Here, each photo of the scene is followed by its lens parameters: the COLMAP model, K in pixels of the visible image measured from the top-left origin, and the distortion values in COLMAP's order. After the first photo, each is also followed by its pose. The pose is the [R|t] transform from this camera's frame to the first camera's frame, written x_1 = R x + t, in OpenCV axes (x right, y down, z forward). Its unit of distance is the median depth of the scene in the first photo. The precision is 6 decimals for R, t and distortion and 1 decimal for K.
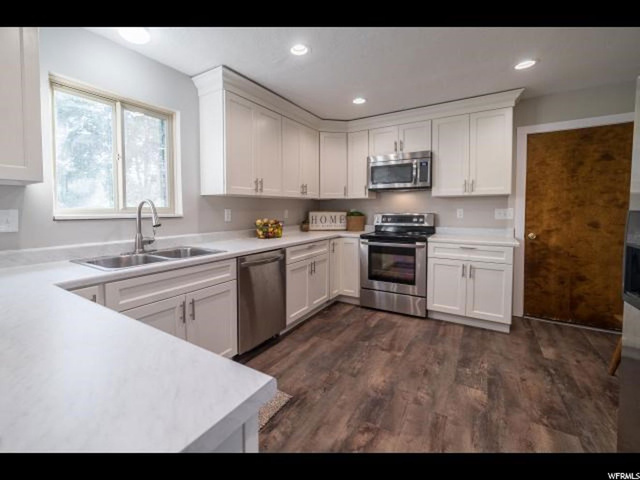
lens RADIAL K [[285.4, 0, 300.3], [0, 285.4, 219.9], [0, 0, 1]] dist [-0.000502, 0.002235]
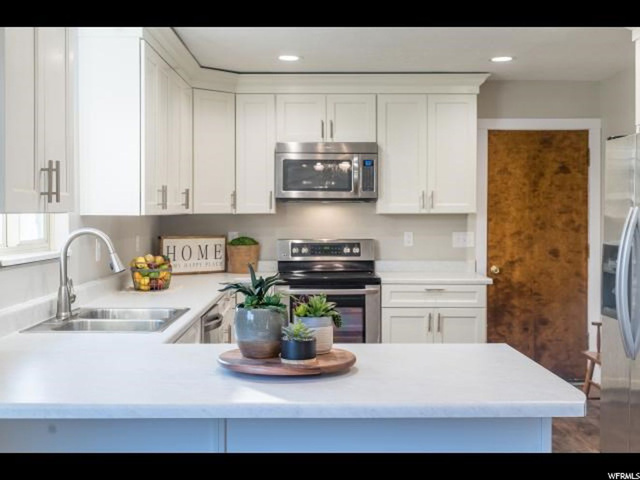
lens RADIAL K [[818.7, 0, 319.9], [0, 818.7, 240.0], [0, 0, 1]] dist [-0.029381, 0.000000]
pose [[0.830925, -0.014805, 0.556187, -0.730612], [0.016573, 0.999861, 0.001856, -0.031267], [-0.556138, 0.007675, 0.831055, -0.494283]]
